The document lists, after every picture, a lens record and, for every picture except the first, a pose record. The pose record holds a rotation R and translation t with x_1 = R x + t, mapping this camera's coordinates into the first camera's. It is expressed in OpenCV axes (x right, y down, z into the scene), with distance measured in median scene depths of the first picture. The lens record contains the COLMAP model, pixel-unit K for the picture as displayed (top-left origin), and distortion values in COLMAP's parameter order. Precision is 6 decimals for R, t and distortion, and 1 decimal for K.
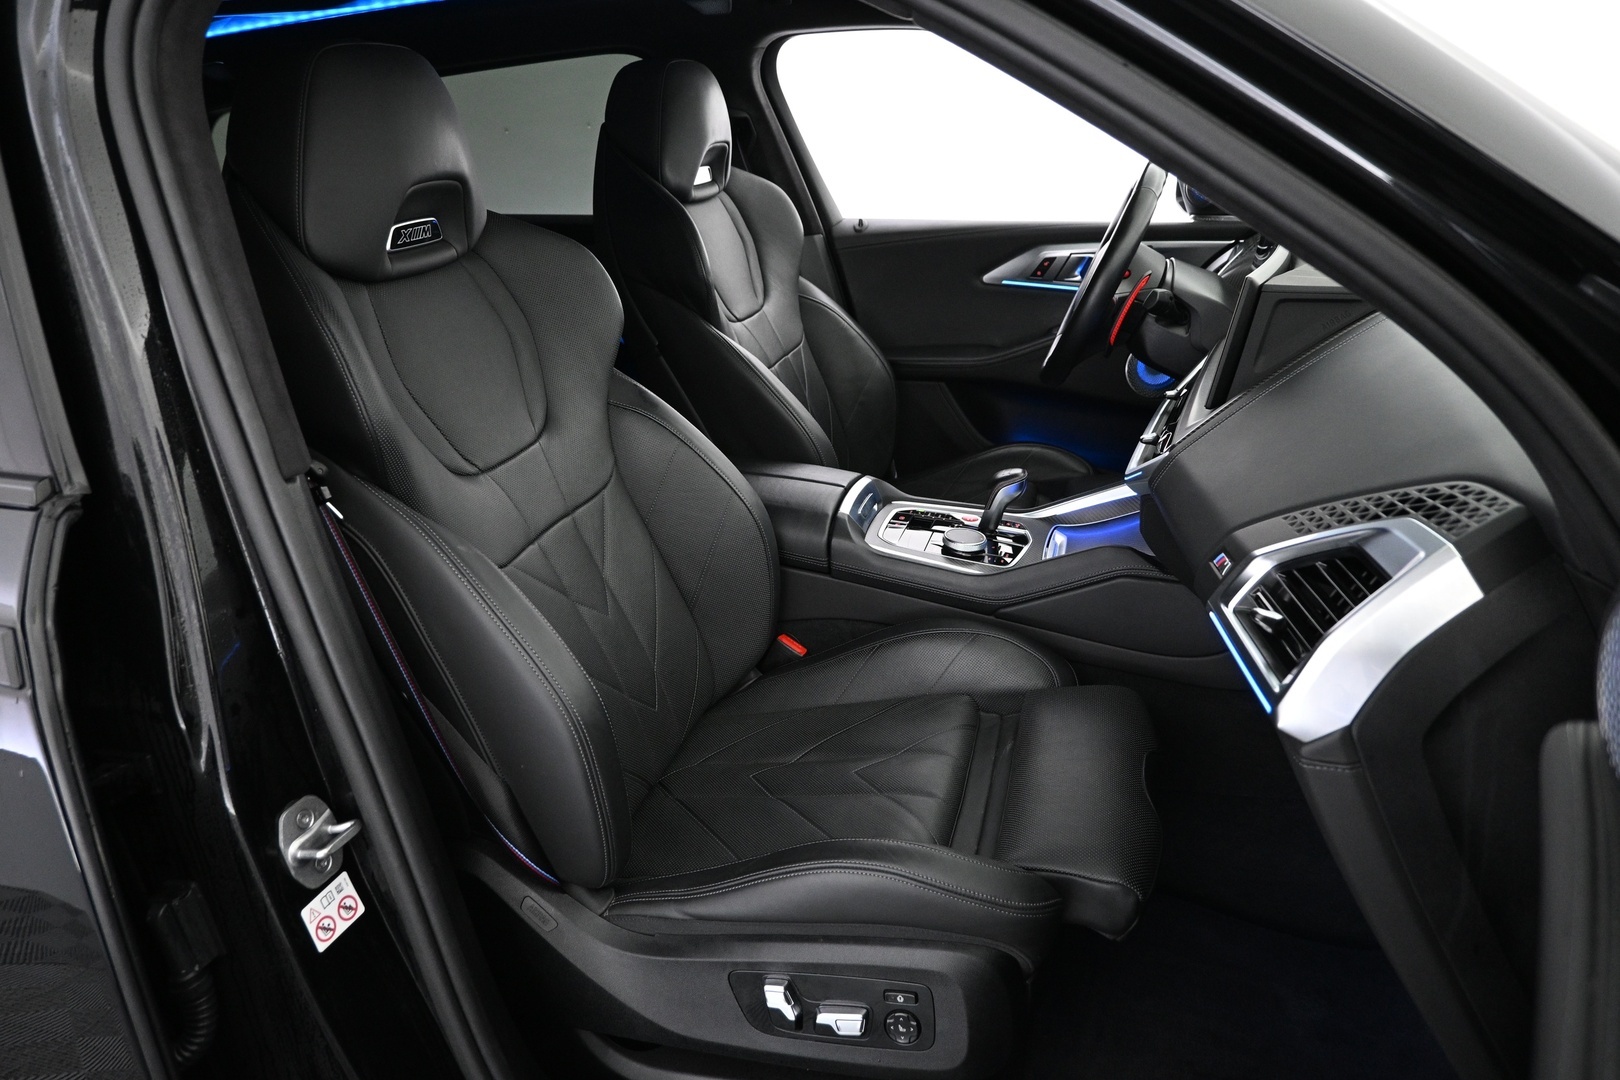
lens RADIAL K [[1118.3, 0, 810.4], [0, 1118.3, 539.7], [0, 0, 1]] dist [0.008014, -0.003768]
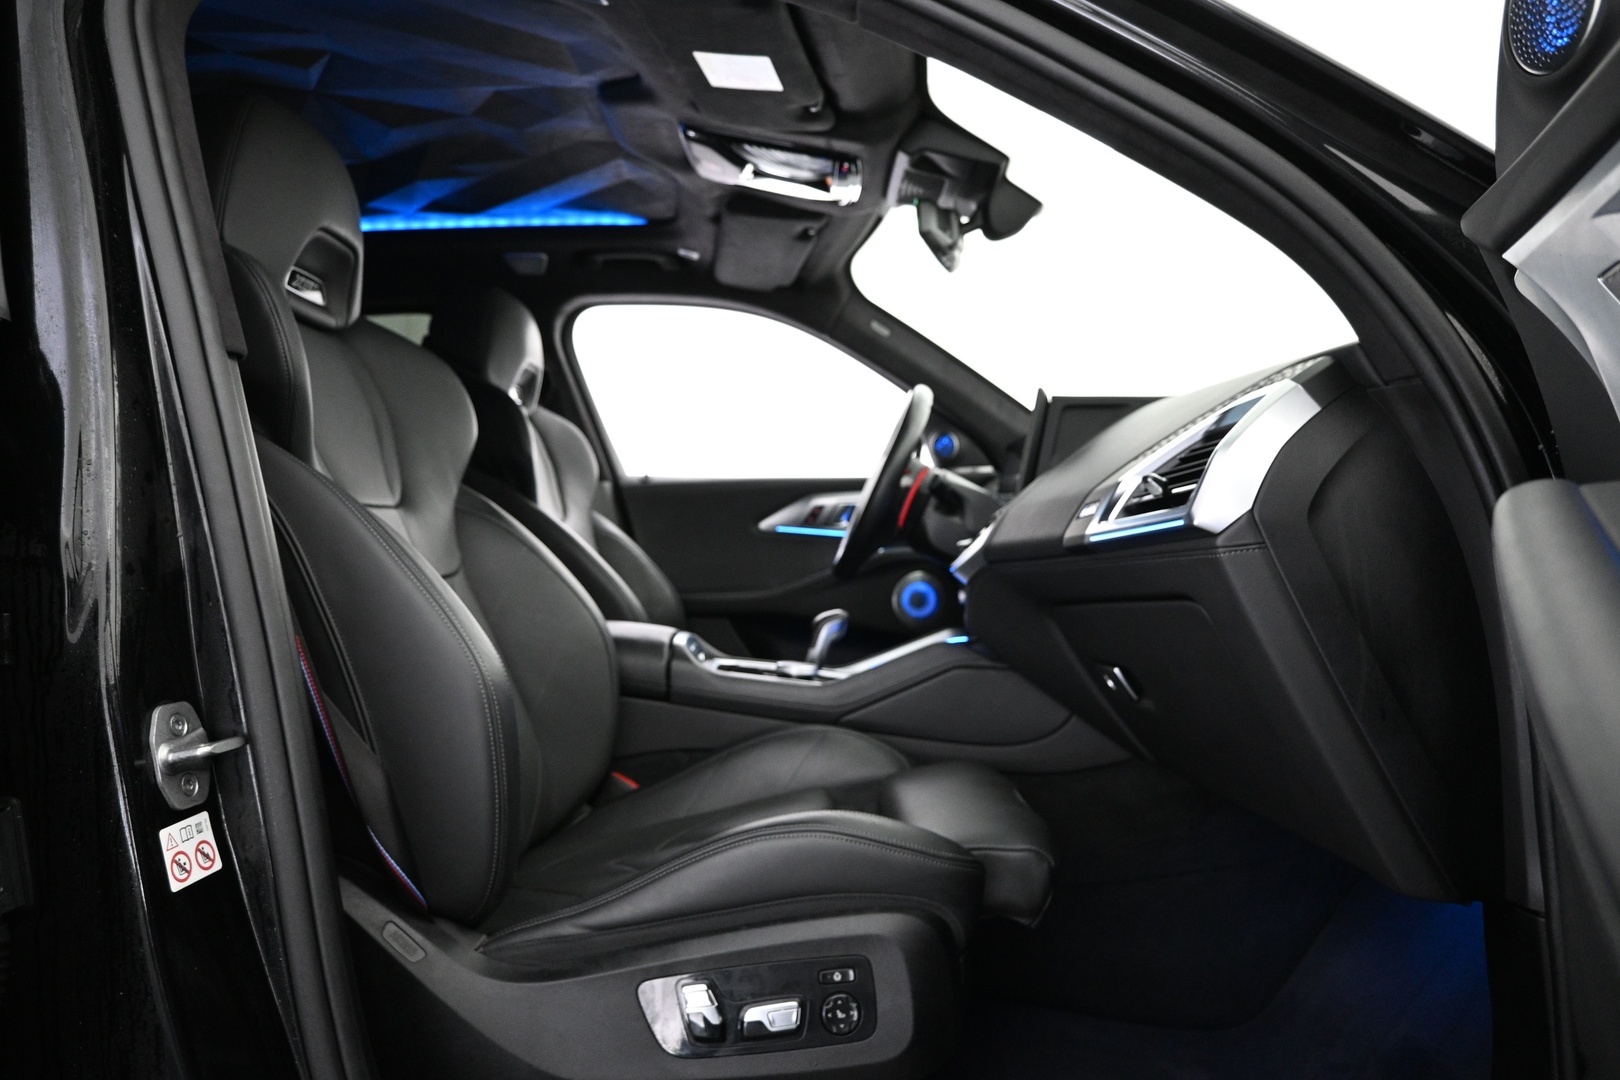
lens RADIAL K [[1118.3, 0, 812.0], [0, 1118.3, 539.3], [0, 0, 1]] dist [0.008014, -0.003768]
pose [[0.960543, 0.040637, 0.275148, -0.196736], [0.071928, 0.919322, -0.386876, 0.414974], [-0.268671, 0.391402, 0.880125, 0.057927]]
